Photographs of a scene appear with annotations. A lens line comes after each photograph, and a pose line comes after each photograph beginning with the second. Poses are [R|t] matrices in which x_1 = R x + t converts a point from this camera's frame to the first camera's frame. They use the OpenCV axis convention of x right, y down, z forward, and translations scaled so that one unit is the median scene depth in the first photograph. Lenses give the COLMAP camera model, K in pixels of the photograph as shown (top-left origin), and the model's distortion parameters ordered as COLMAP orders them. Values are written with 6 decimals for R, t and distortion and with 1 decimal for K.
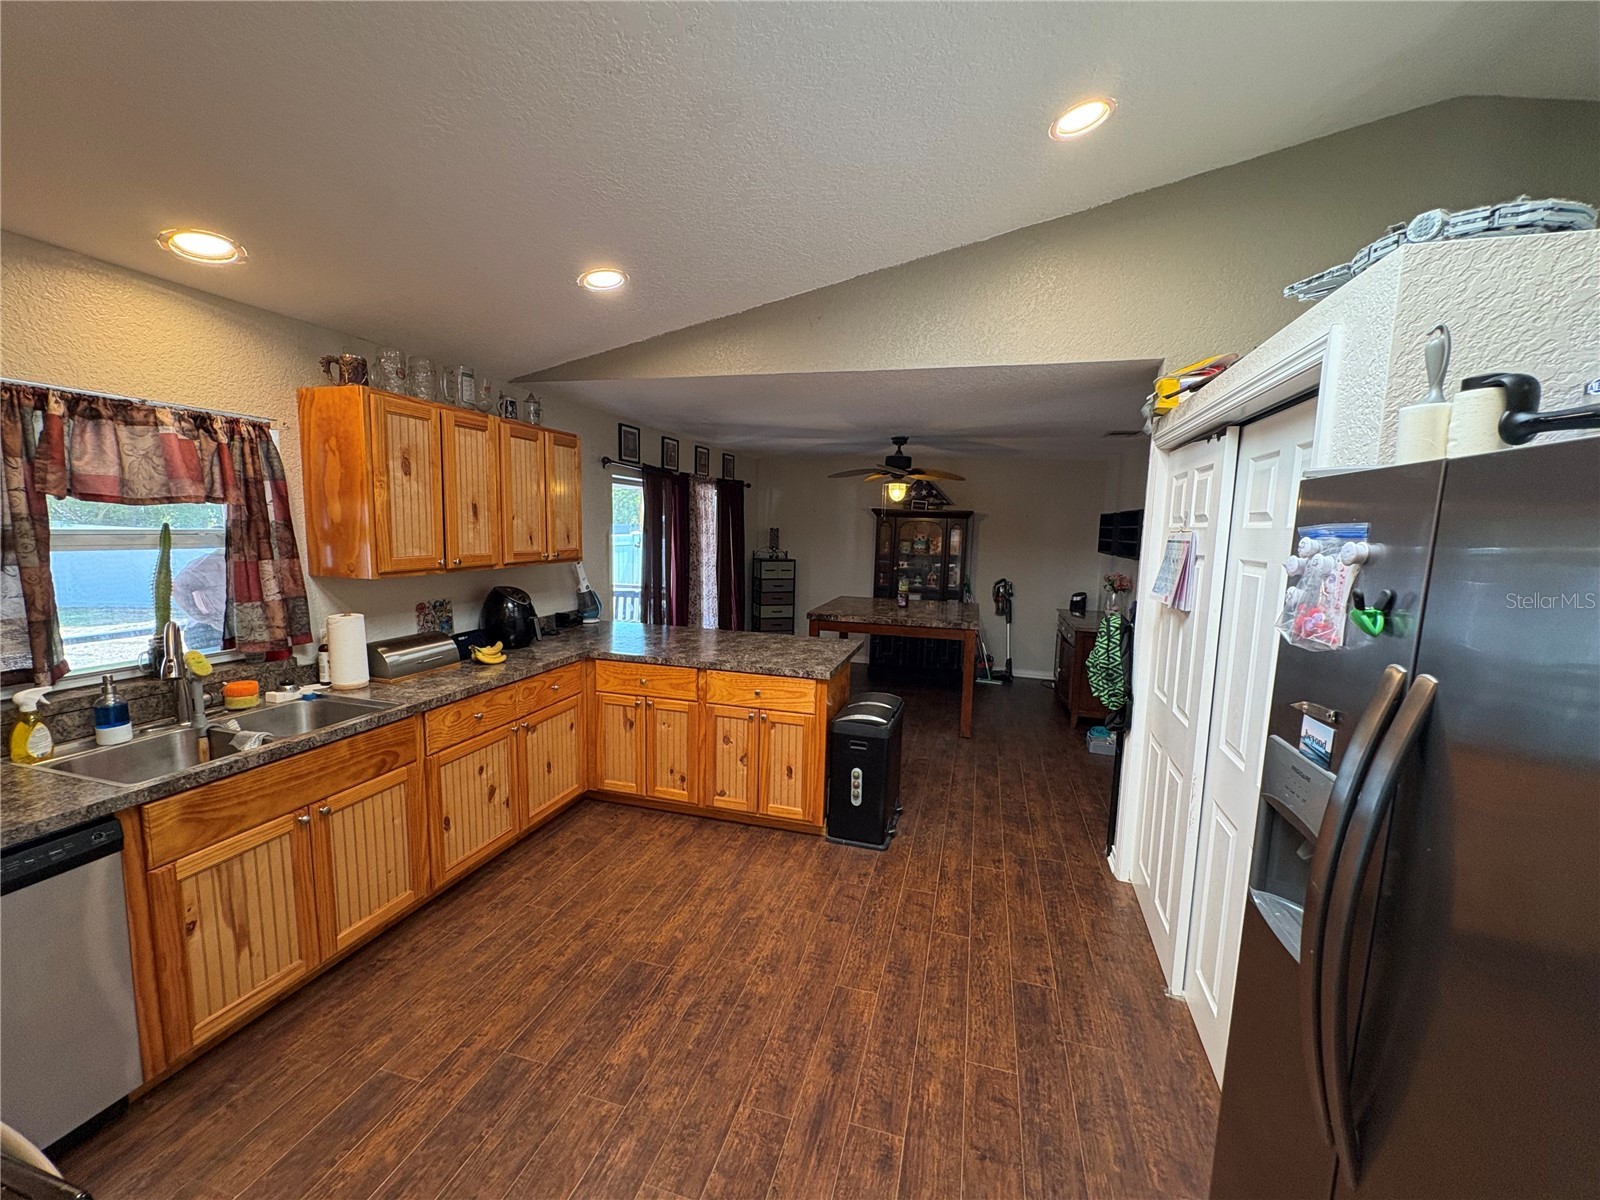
lens RADIAL K [[639.8, 0, 793.9], [0, 639.8, 599.0], [0, 0, 1]] dist [-0.000820, -0.000125]
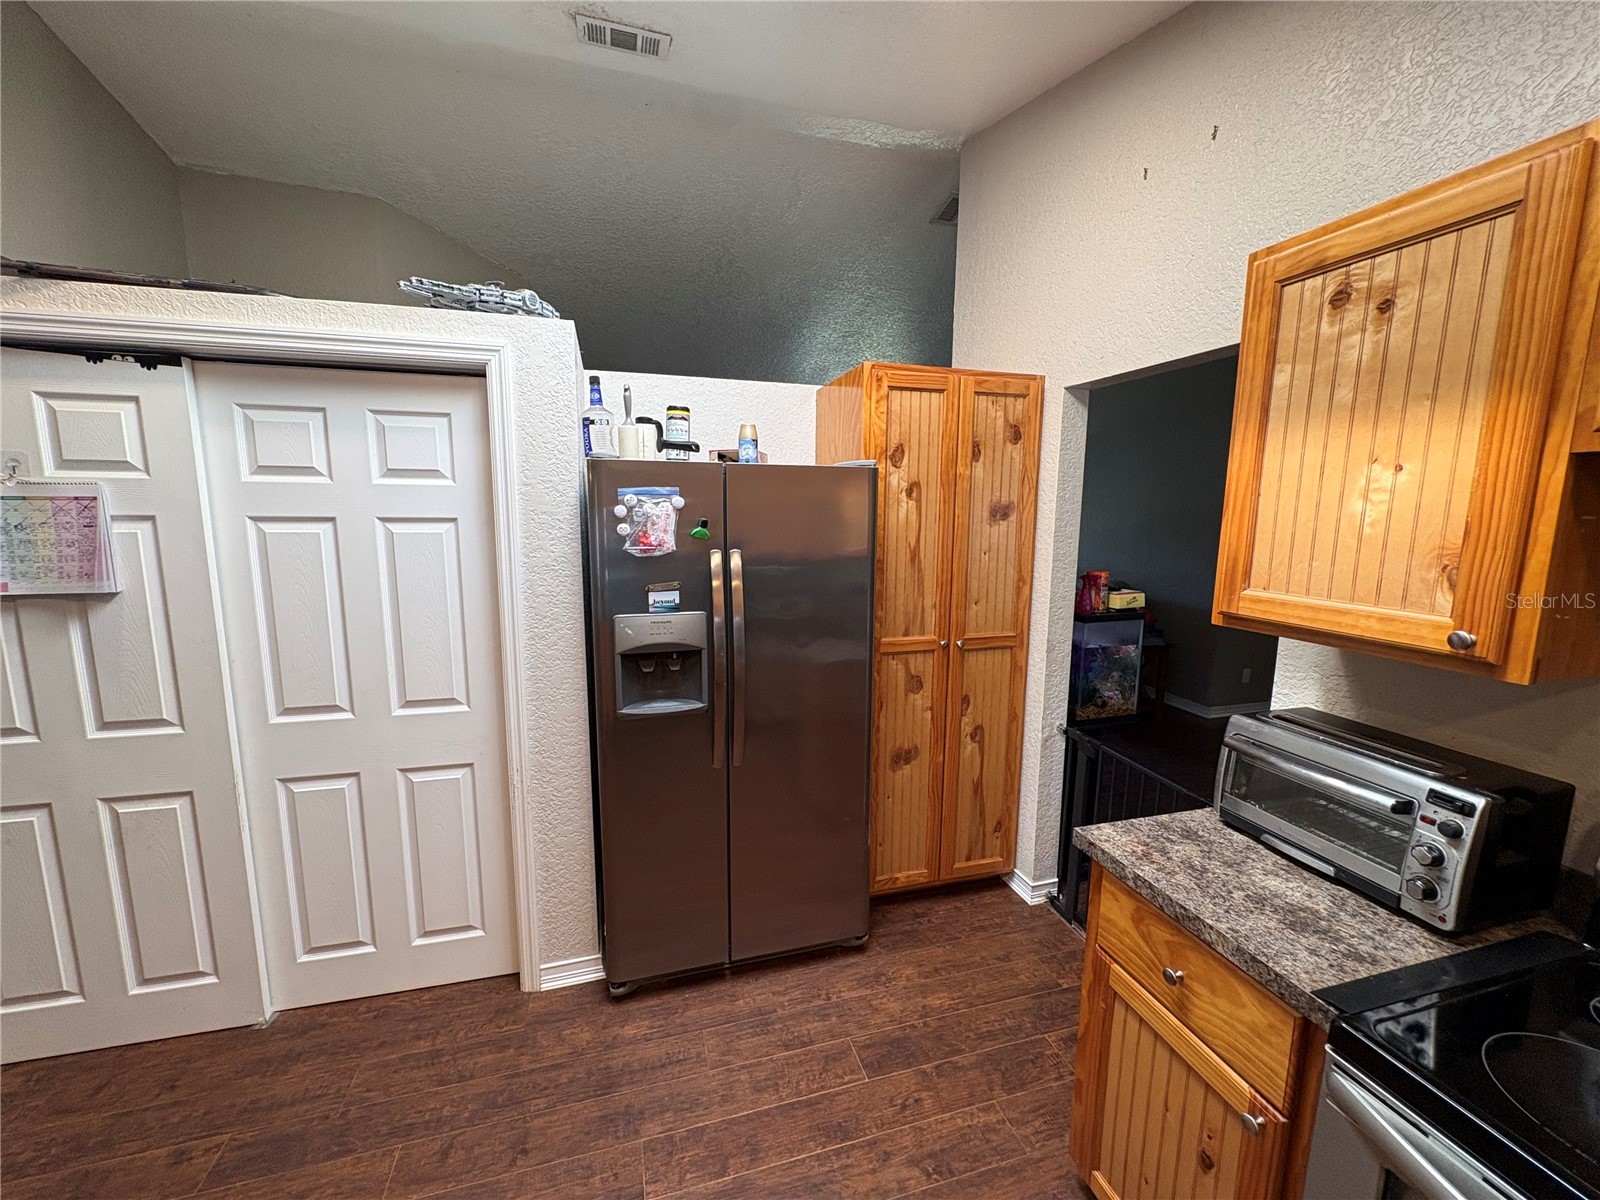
lens RADIAL K [[639.8, 0, 799.1], [0, 639.8, 601.9], [0, 0, 1]] dist [-0.000820, -0.000125]
pose [[-0.546436, -0.150395, 0.823886, -0.515653], [0.075843, 0.970816, 0.227518, -0.096725], [-0.834059, 0.186810, -0.519083, 0.868200]]
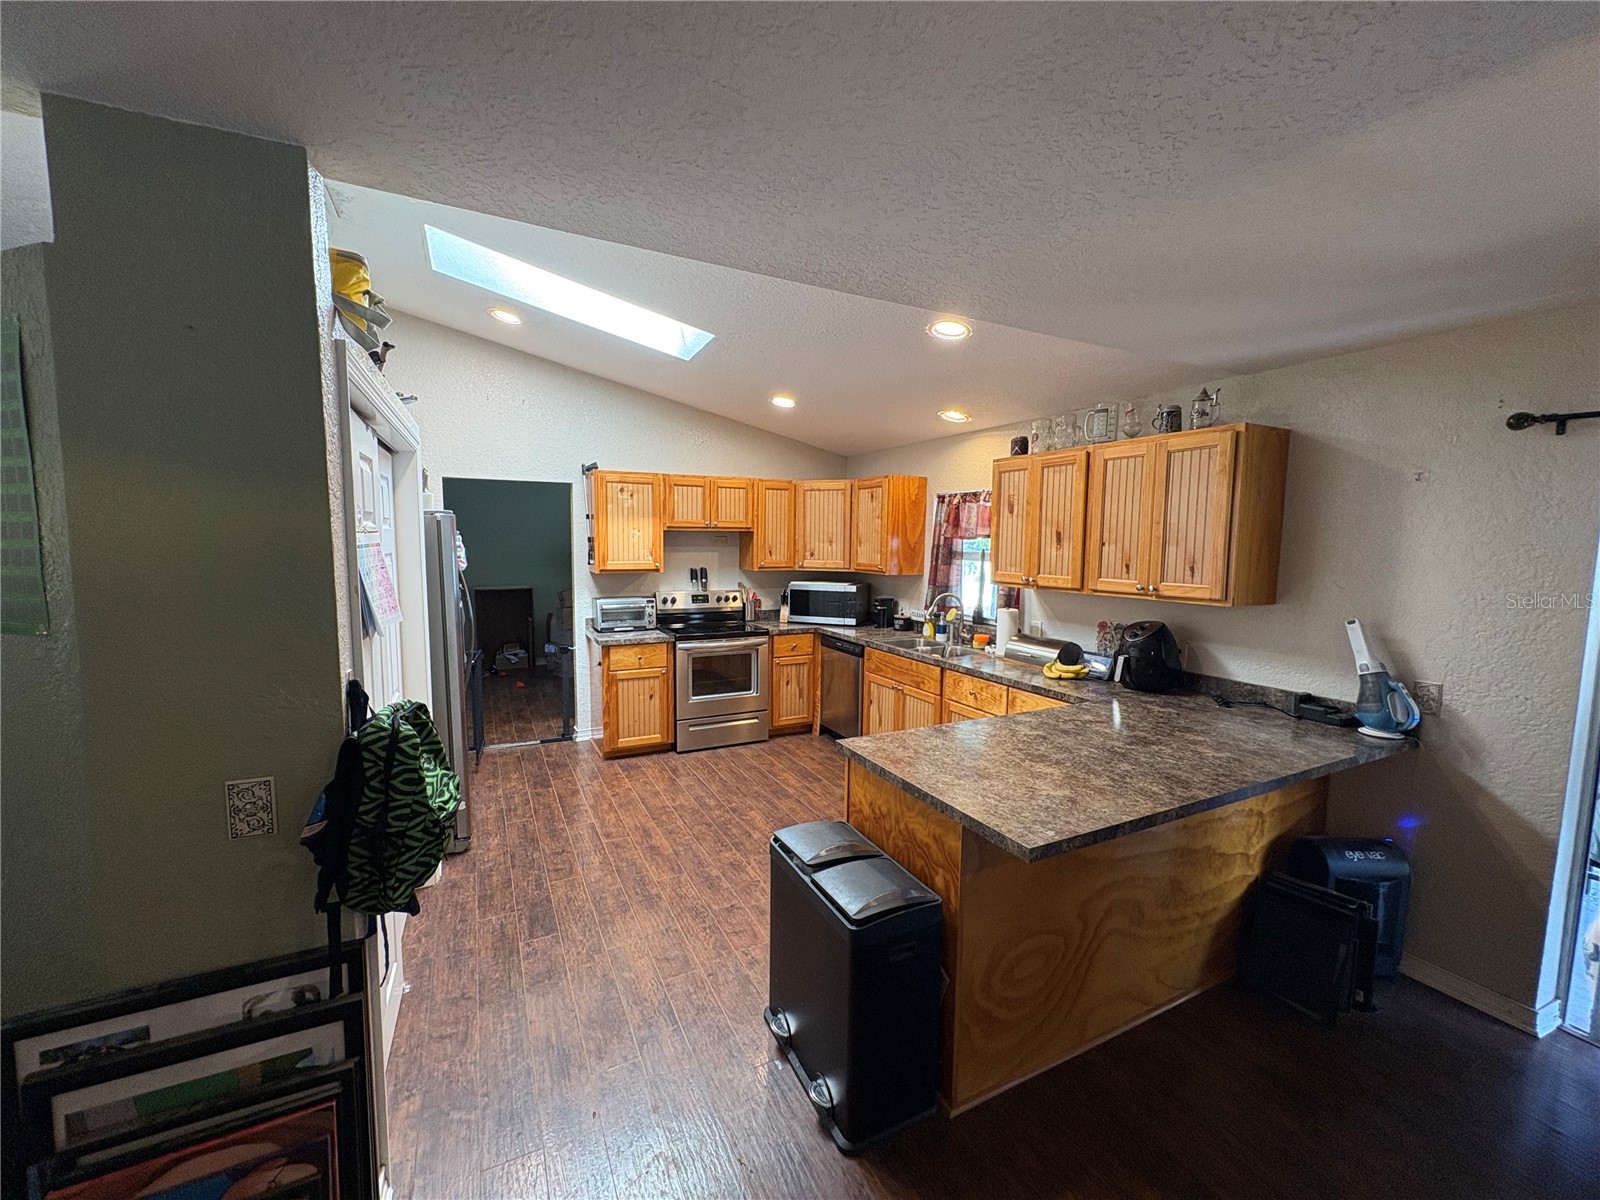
lens RADIAL K [[639.8, 0, 800.2], [0, 639.8, 599.2], [0, 0, 1]] dist [-0.000820, -0.000125]
pose [[-0.725307, 0.034722, -0.687549, 0.963741], [-0.109257, 0.980264, 0.164760, -0.267959], [0.679701, 0.194621, -0.707199, 2.406113]]
